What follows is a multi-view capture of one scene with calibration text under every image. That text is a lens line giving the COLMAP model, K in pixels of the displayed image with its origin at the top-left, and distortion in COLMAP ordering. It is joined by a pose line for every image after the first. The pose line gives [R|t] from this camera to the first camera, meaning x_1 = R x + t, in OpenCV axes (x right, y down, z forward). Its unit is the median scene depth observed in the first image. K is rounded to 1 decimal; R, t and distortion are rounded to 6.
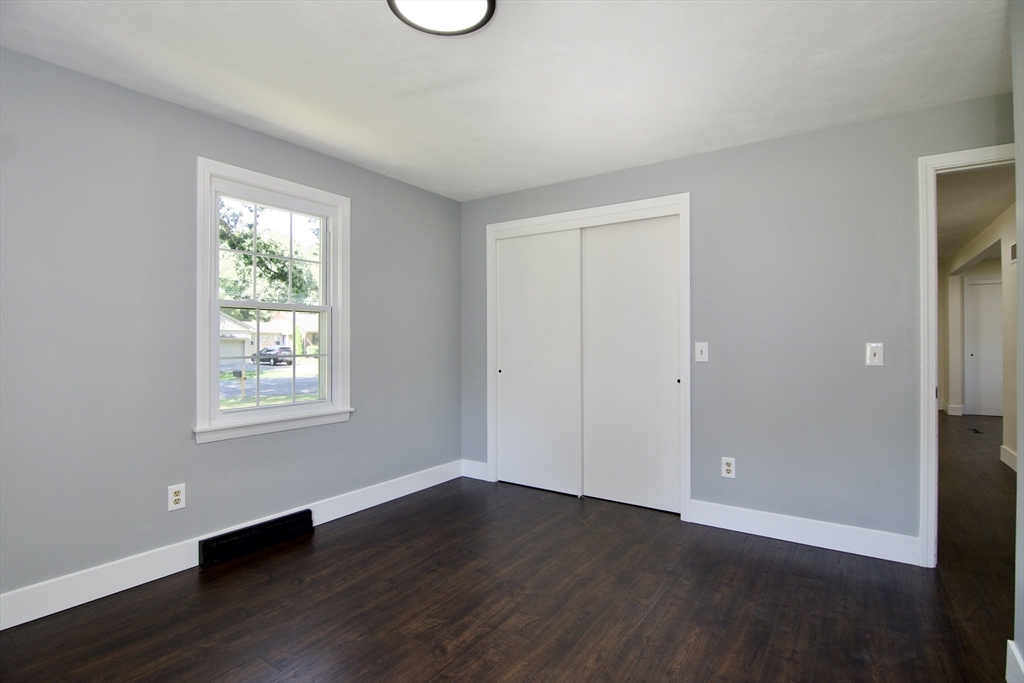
lens RADIAL K [[501.7, 0, 516.1], [0, 501.7, 339.2], [0, 0, 1]] dist [-0.001390, -0.015071]
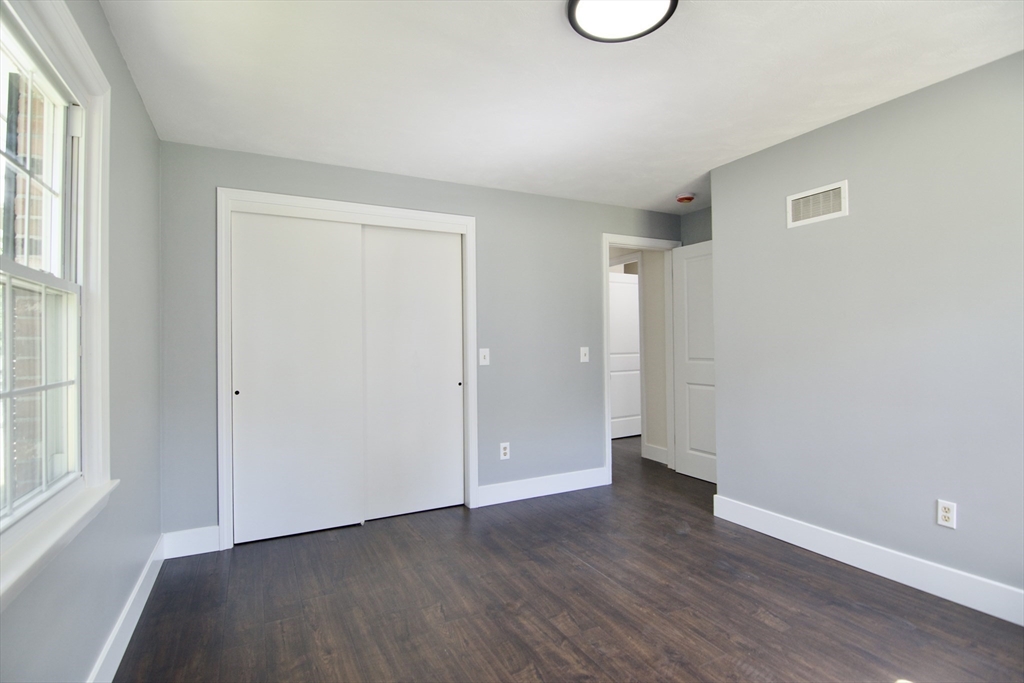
lens RADIAL K [[495.2, 0, 512.6], [0, 495.2, 338.8], [0, 0, 1]] dist [-0.001495, -0.013068]
pose [[0.476086, 0.005452, 0.879382, -0.767326], [0.008871, 0.999900, -0.011001, -0.004424], [-0.879354, 0.013038, 0.475990, 0.498496]]
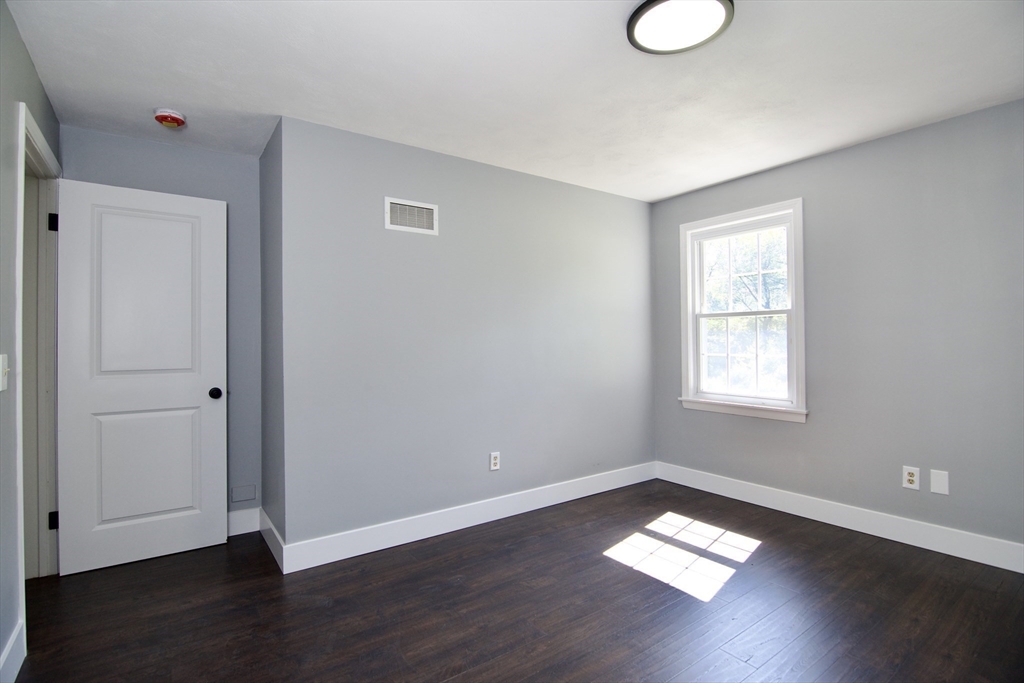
lens RADIAL K [[495.2, 0, 512.6], [0, 495.2, 338.8], [0, 0, 1]] dist [-0.001495, -0.013068]
pose [[-0.938054, 0.004108, 0.346465, -0.120364], [0.003982, 0.999991, -0.001076, -0.013362], [-0.346466, 0.000370, -0.938062, 1.441615]]
